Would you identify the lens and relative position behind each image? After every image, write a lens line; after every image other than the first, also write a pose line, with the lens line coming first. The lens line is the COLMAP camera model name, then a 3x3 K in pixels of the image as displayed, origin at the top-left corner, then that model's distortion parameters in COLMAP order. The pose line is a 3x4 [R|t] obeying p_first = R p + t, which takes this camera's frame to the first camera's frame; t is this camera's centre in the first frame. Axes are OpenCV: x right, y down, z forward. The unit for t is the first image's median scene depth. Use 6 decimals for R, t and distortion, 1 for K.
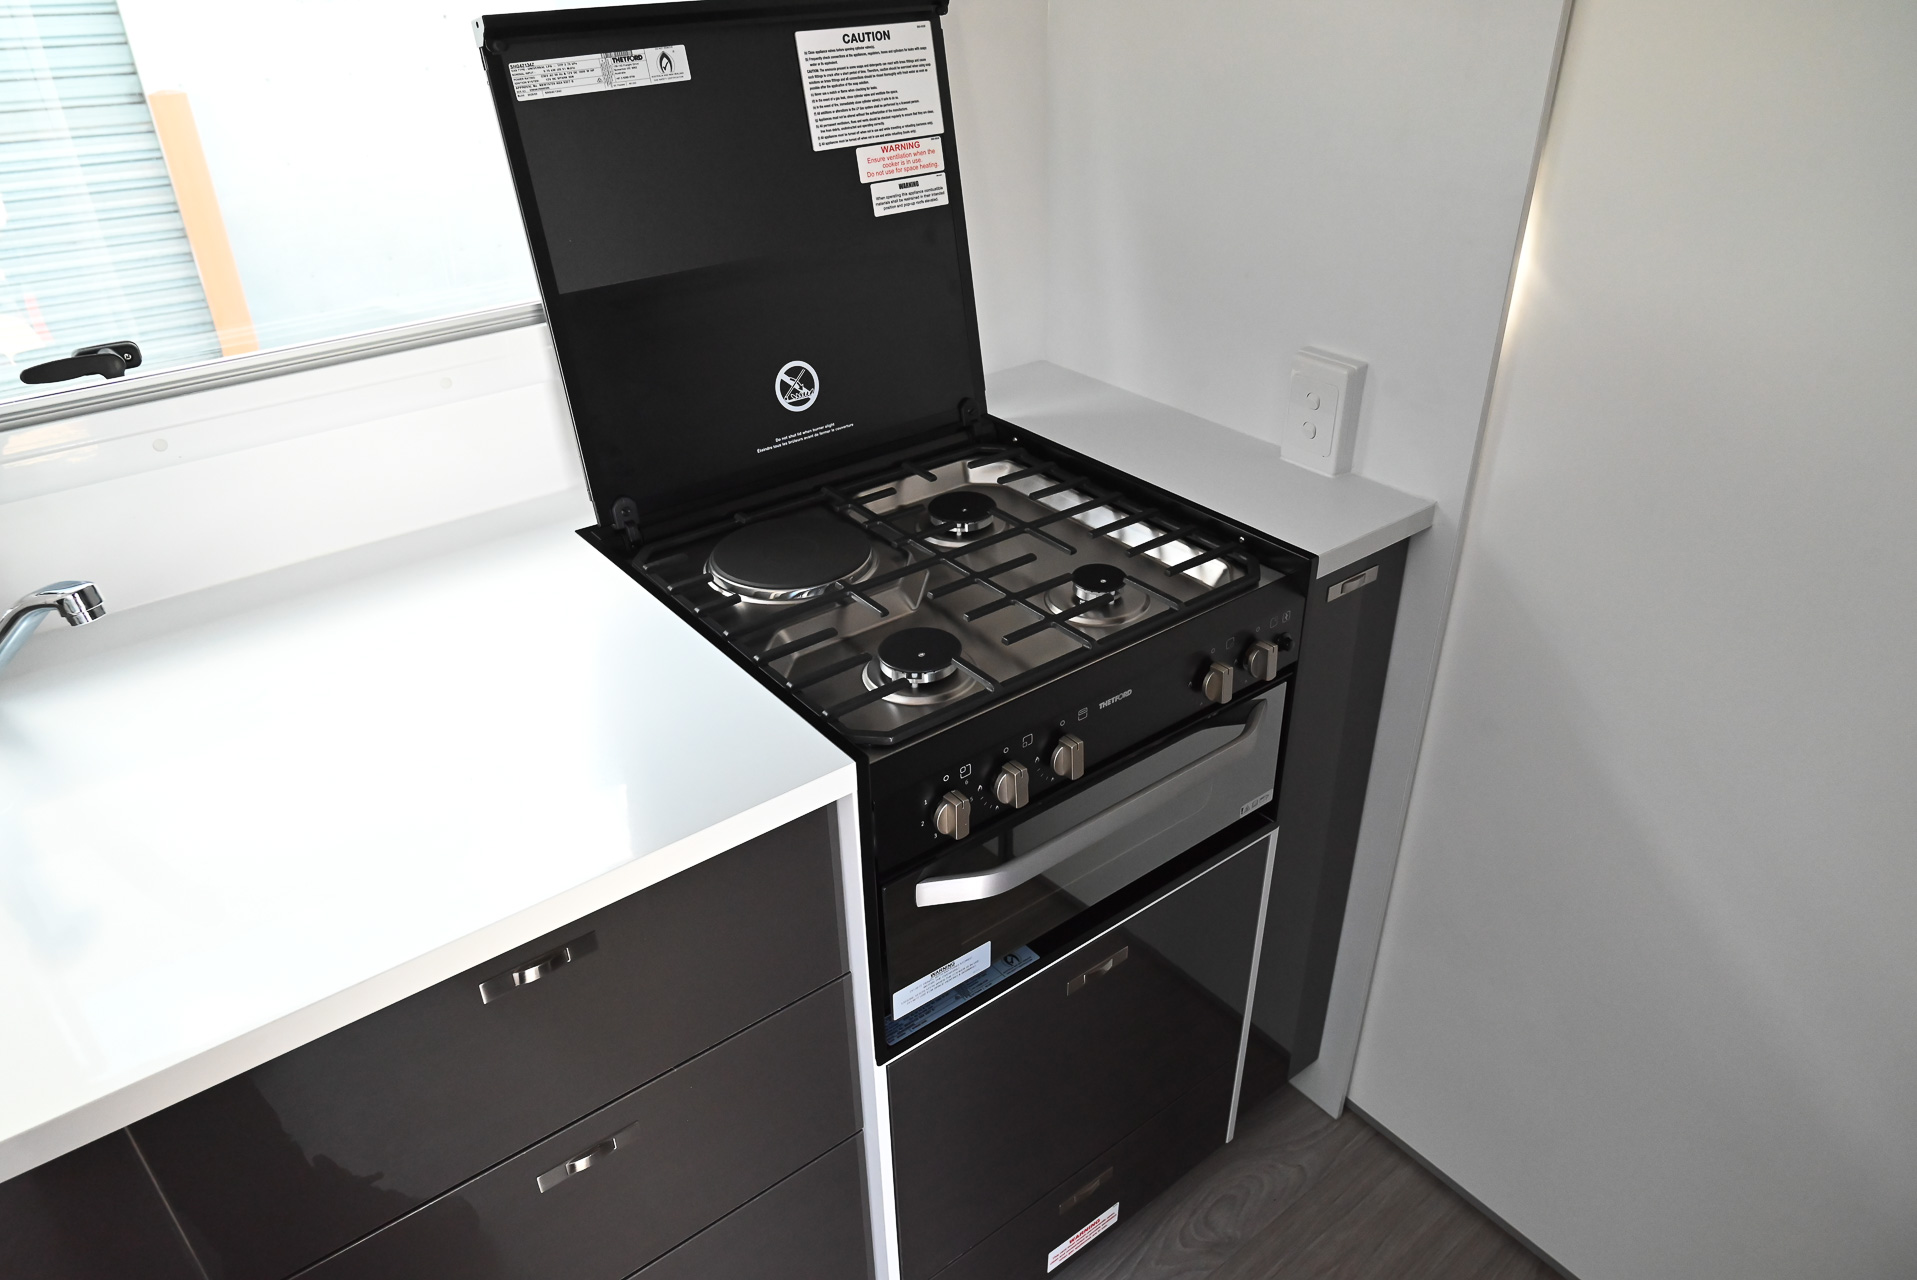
lens RADIAL K [[1253.5, 0, 961.3], [0, 1253.5, 634.3], [0, 0, 1]] dist [-0.009850, 0.000599]
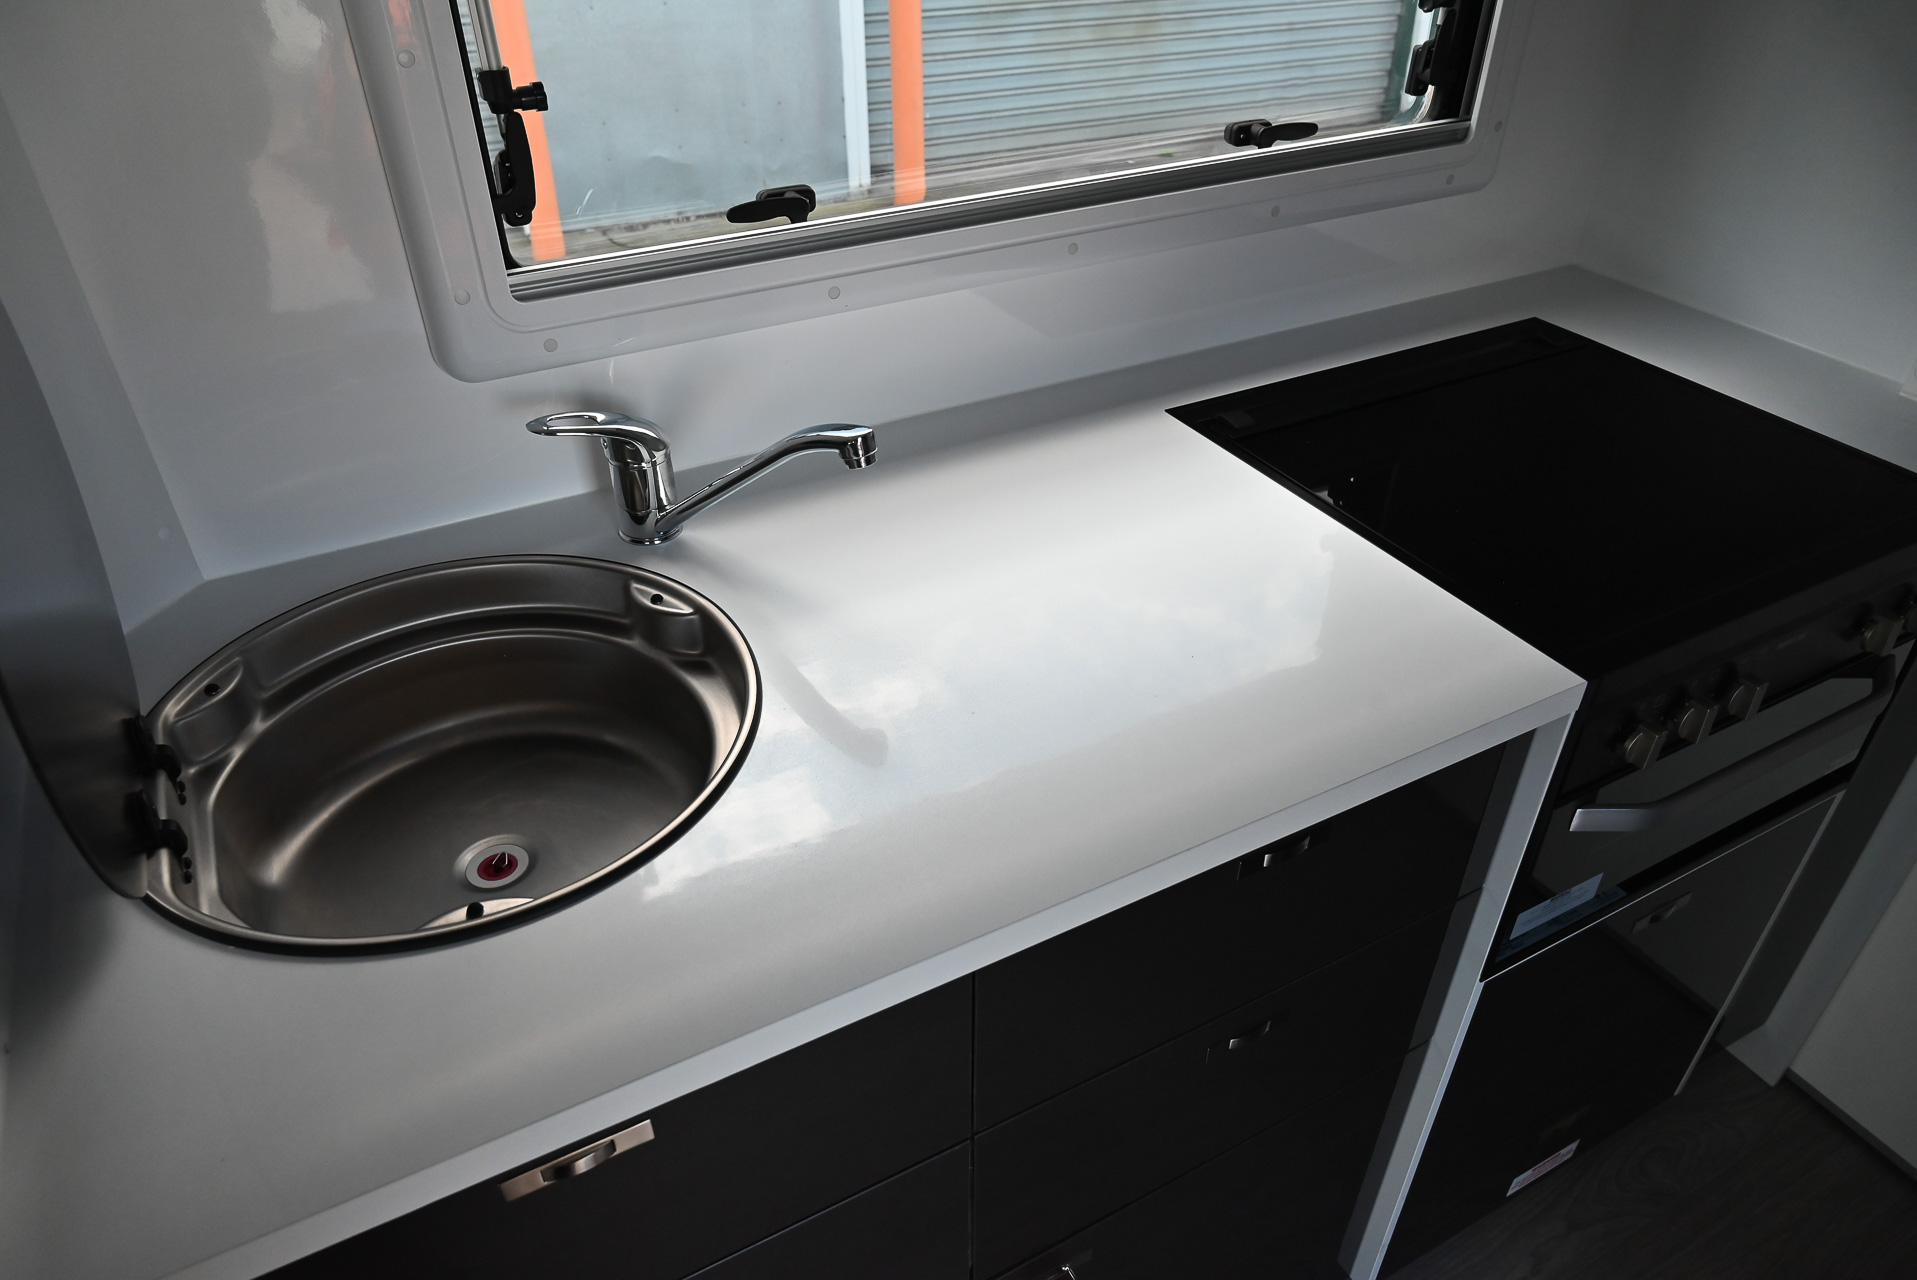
lens RADIAL K [[1253.5, 0, 957.5], [0, 1253.5, 647.7], [0, 0, 1]] dist [-0.009850, 0.000599]
pose [[0.985170, 0.106855, -0.134249, -0.288431], [-0.093296, 0.990240, 0.103542, 0.014489], [0.144003, -0.089482, 0.985523, -0.008256]]
